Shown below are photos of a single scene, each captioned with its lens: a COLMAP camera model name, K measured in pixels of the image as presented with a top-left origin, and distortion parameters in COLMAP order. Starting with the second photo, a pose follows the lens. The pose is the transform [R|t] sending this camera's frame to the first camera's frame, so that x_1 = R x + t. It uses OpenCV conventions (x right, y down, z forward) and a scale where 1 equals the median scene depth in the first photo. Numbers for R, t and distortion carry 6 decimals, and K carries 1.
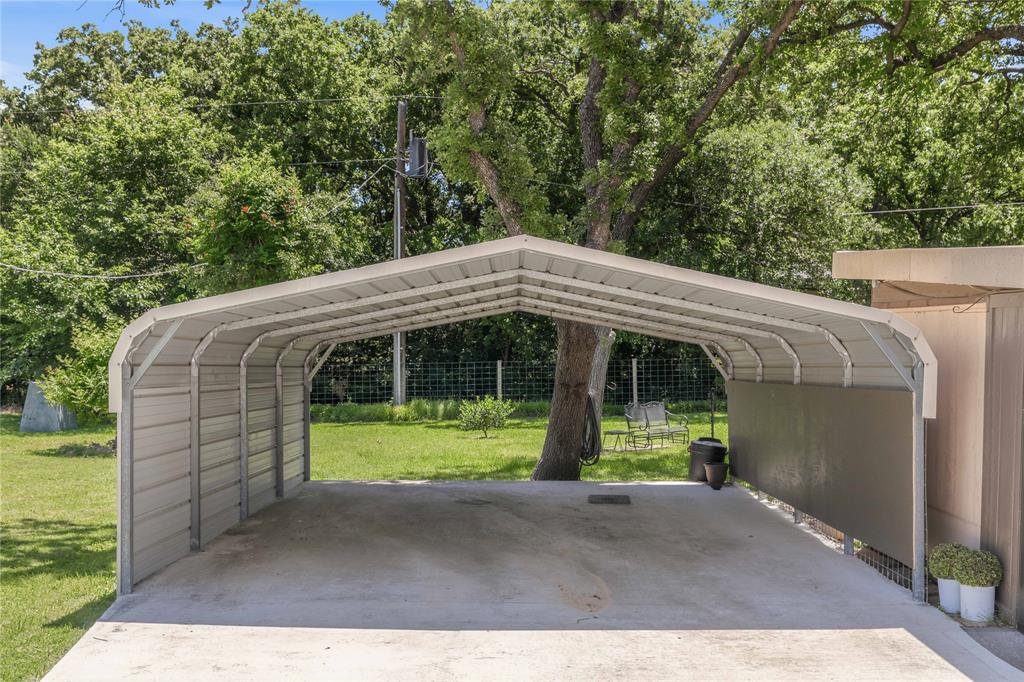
lens RADIAL K [[1020.4, 0, 512.0], [0, 1020.4, 341.0], [0, 0, 1]] dist [0.037054, -0.002826]
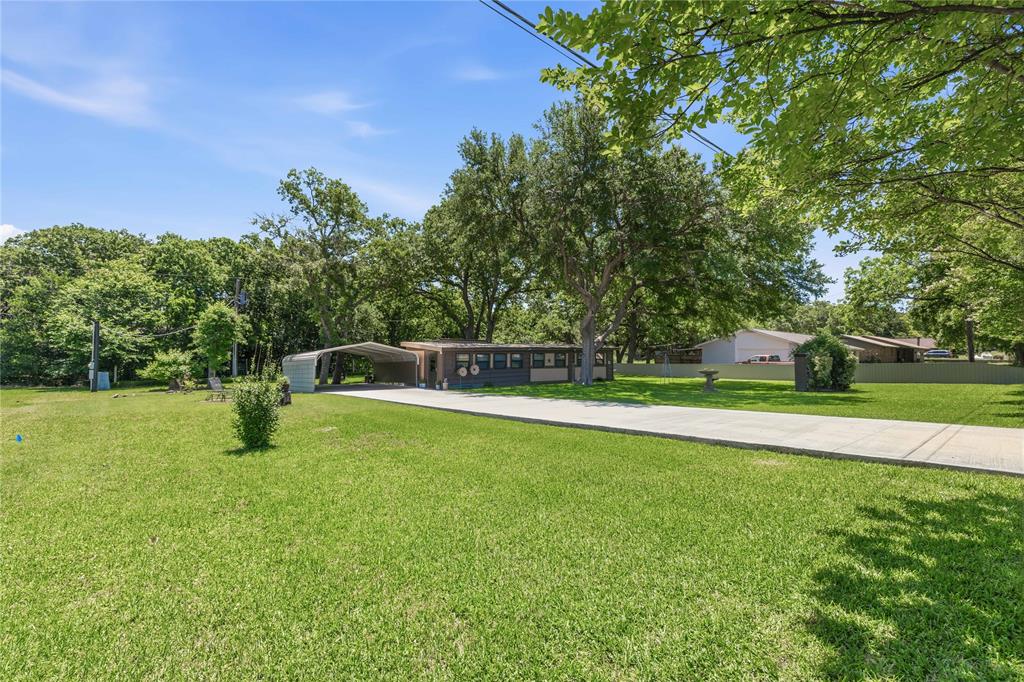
lens RADIAL K [[440.1, 0, 512.0], [0, 440.1, 341.0], [0, 0, 1]] dist [-0.000728, 0.000004]
pose [[0.766339, 0.015599, 0.642248, -0.666619], [0.006804, 0.999452, -0.032394, 0.002846], [-0.642401, 0.029194, 0.765812, -1.134159]]
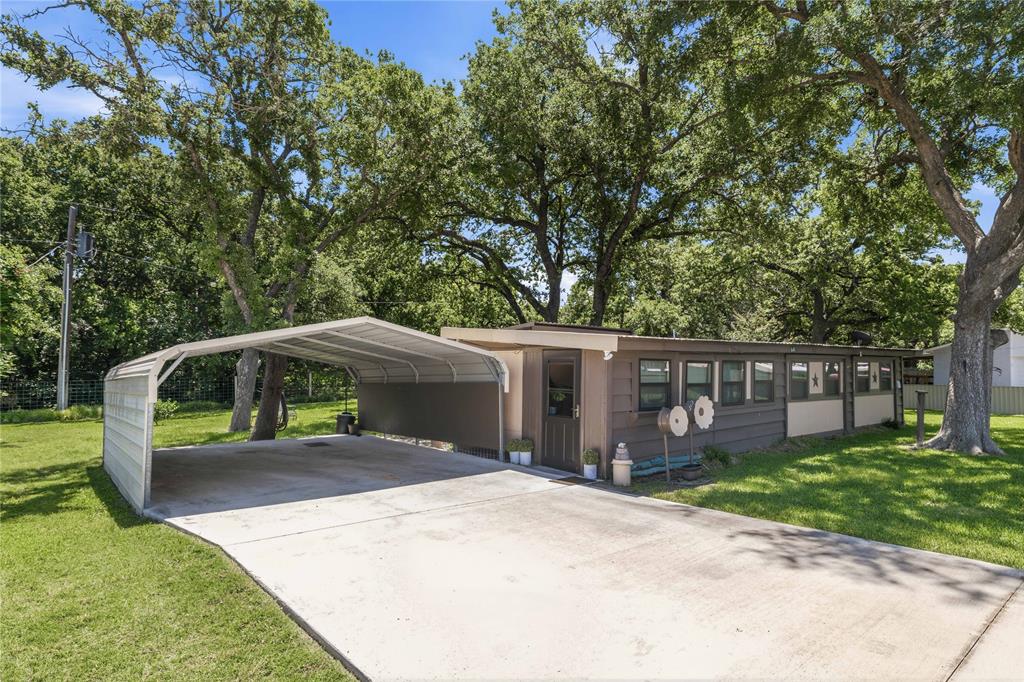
lens RADIAL K [[553.0, 0, 512.0], [0, 553.0, 341.0], [0, 0, 1]] dist [0.003086, 0.000844]
pose [[0.765536, 0.028794, 0.642748, -0.268543], [0.000969, 0.998945, -0.045906, 0.003280], [-0.643392, 0.035766, 0.764701, -0.065355]]
